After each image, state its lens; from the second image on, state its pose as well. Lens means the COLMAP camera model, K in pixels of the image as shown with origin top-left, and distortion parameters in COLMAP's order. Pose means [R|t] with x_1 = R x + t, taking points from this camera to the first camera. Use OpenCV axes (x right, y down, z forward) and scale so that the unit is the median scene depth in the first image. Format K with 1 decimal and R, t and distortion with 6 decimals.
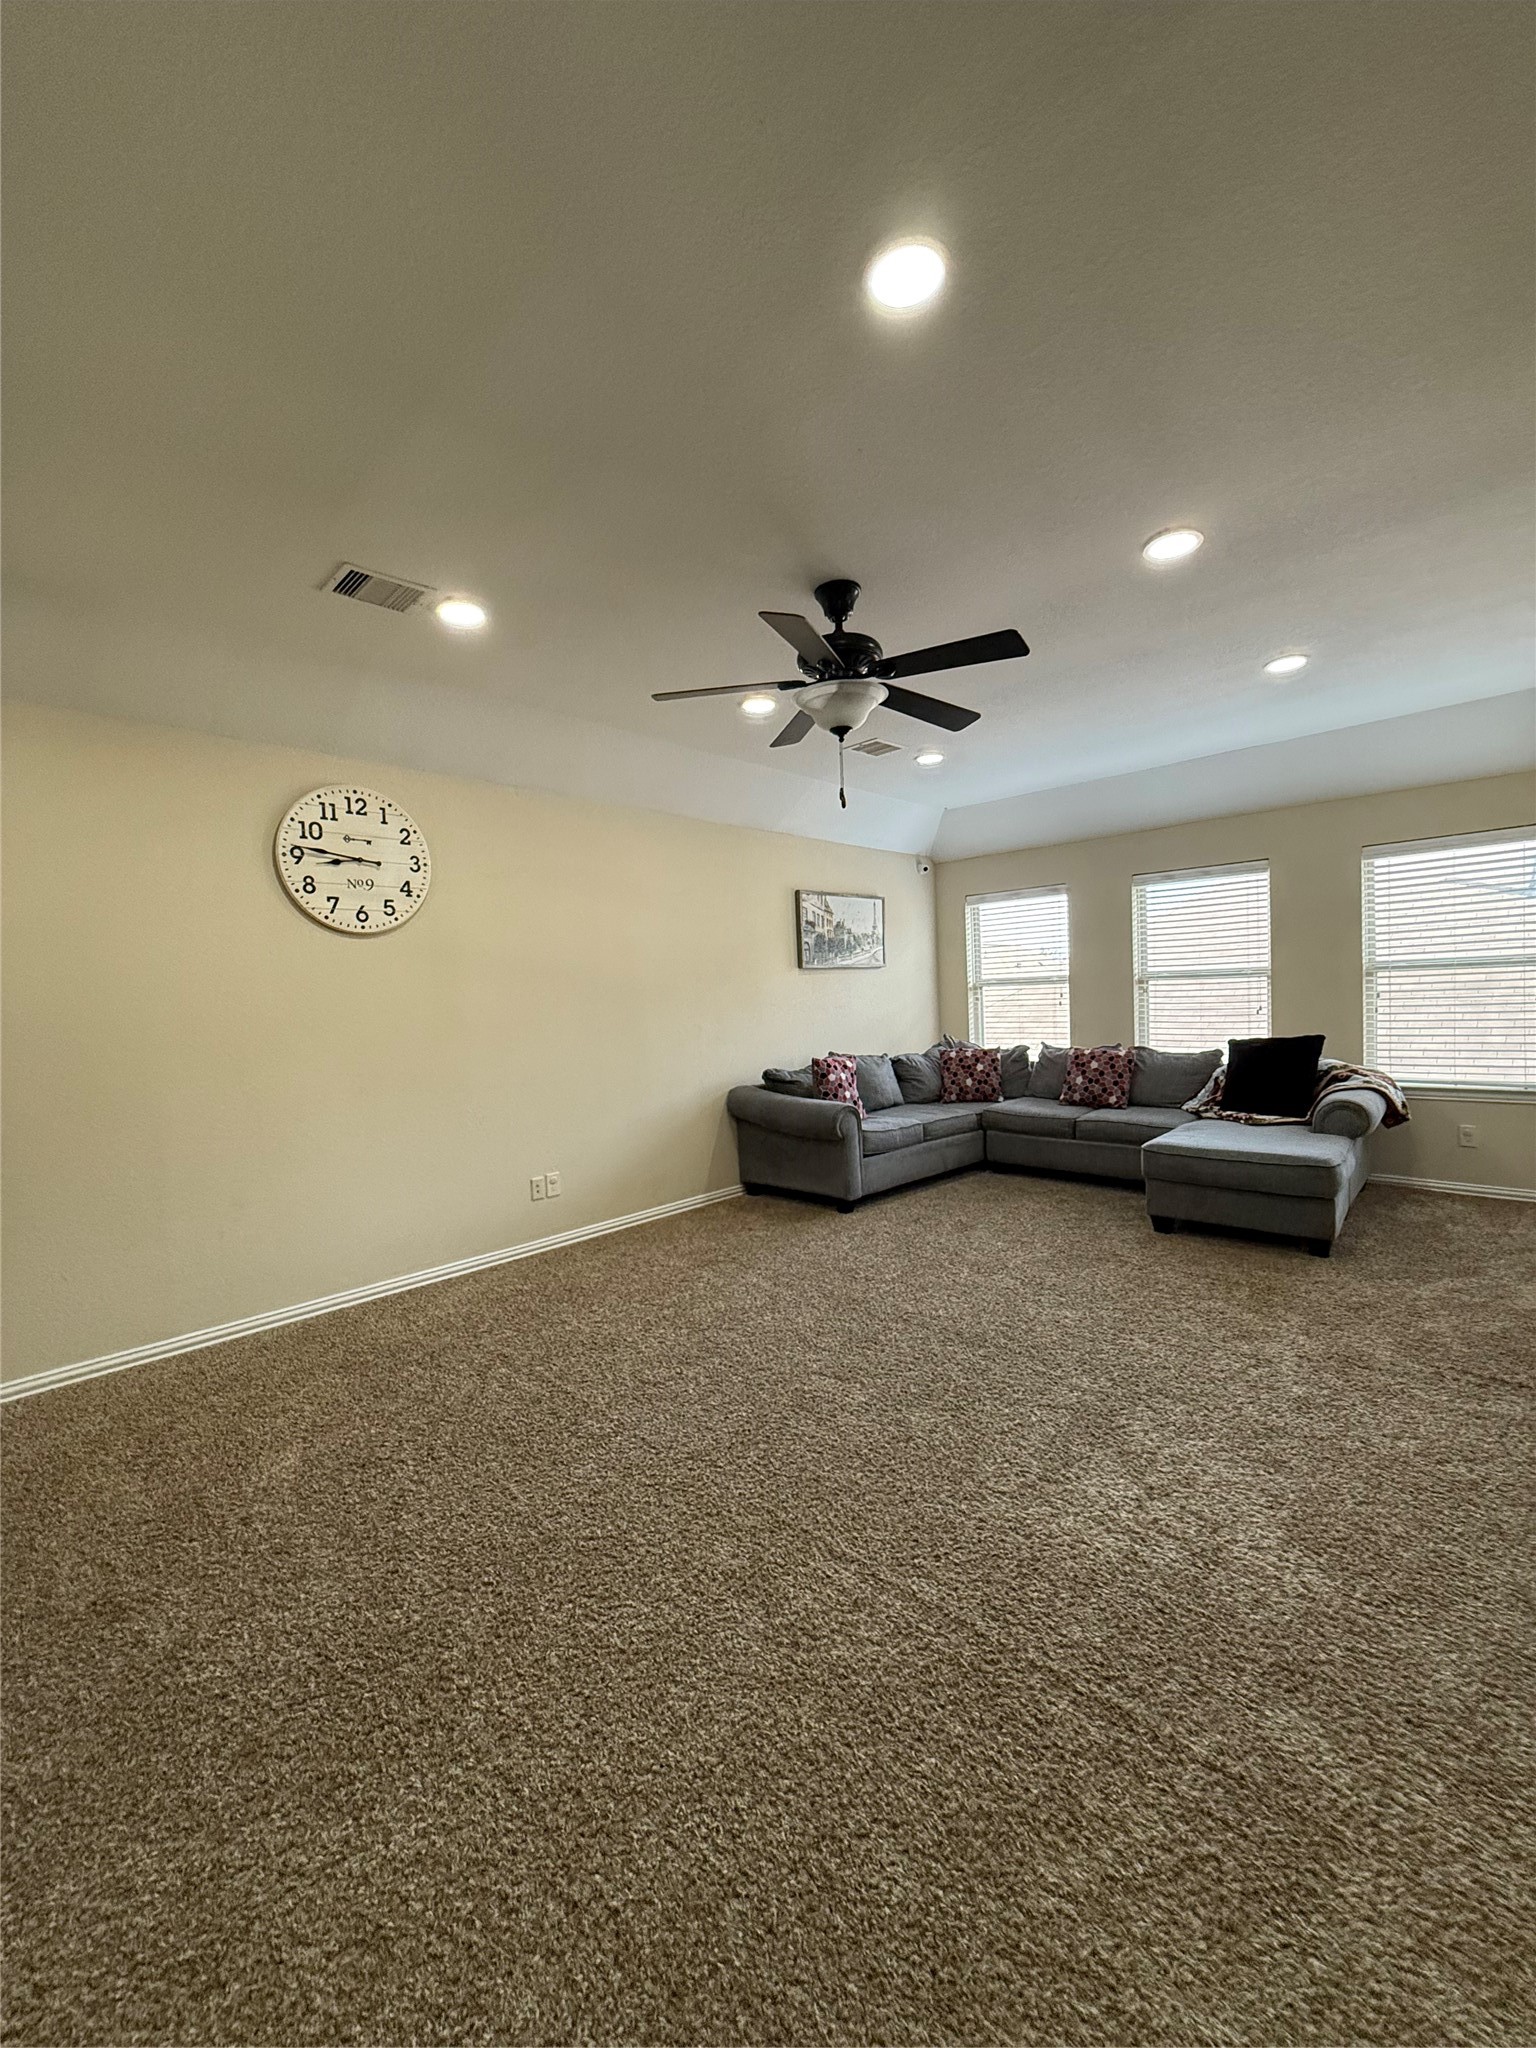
lens RADIAL K [[813.7, 0, 777.5], [0, 813.7, 1027.5], [0, 0, 1]] dist [0.000135, -0.000202]
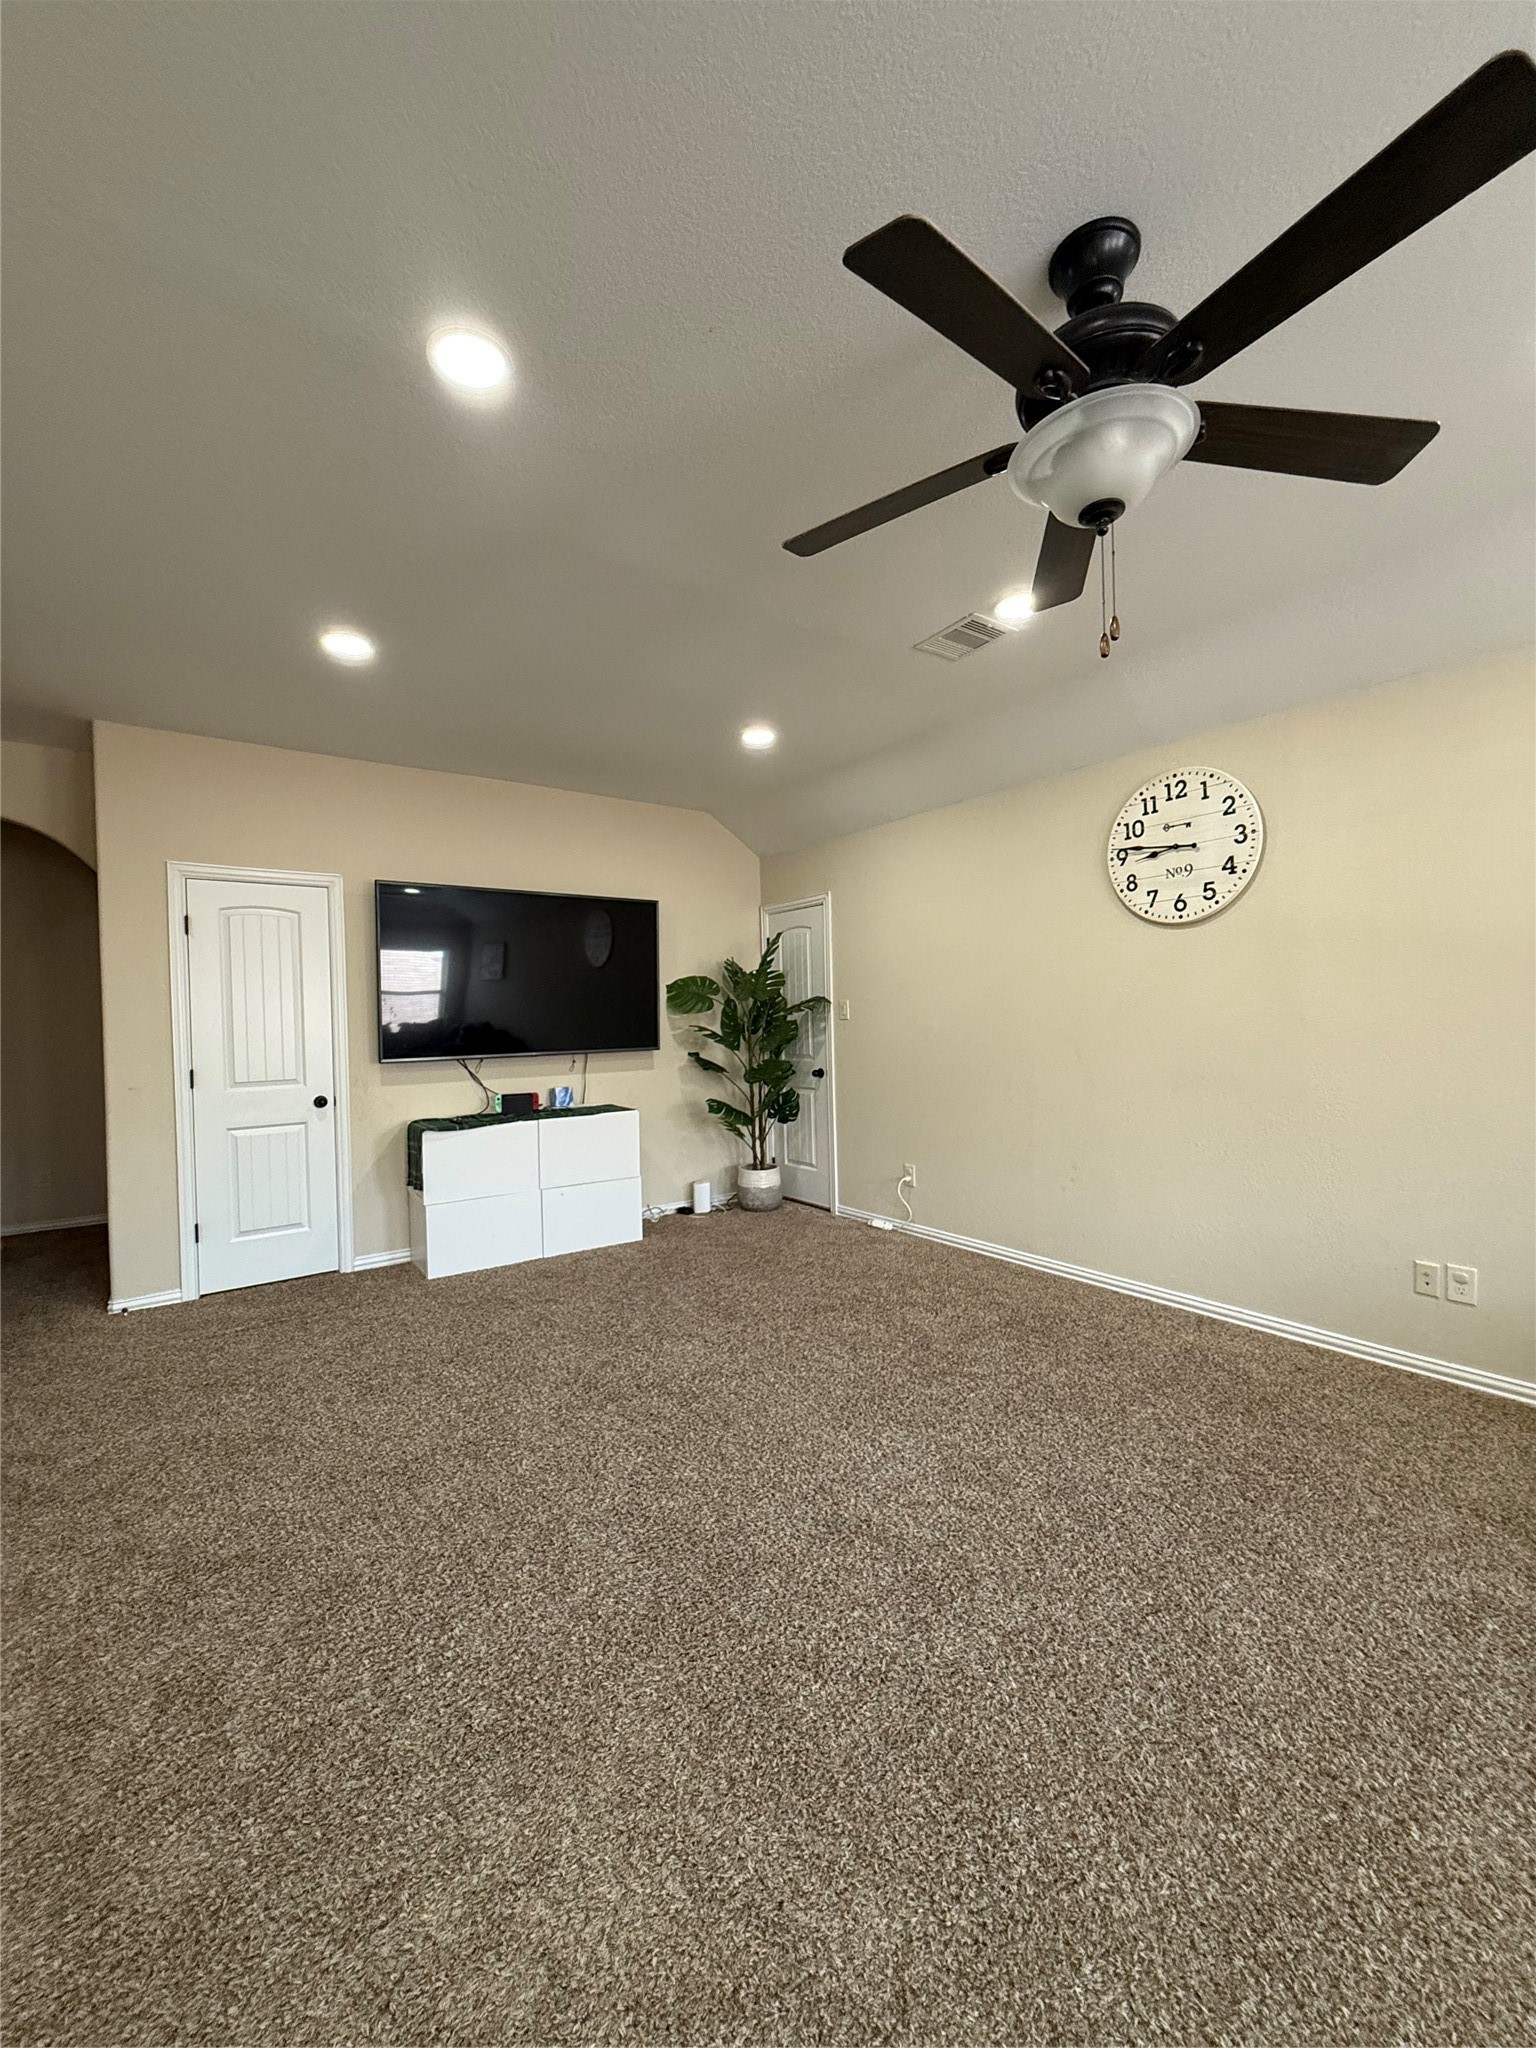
lens RADIAL K [[813.7, 0, 768.2], [0, 813.7, 1029.3], [0, 0, 1]] dist [0.000135, -0.000202]
pose [[-0.167496, 0.054257, -0.984379, 0.517785], [-0.012487, 0.998288, 0.057148, -0.041138], [0.985794, 0.021864, -0.166531, 0.695829]]
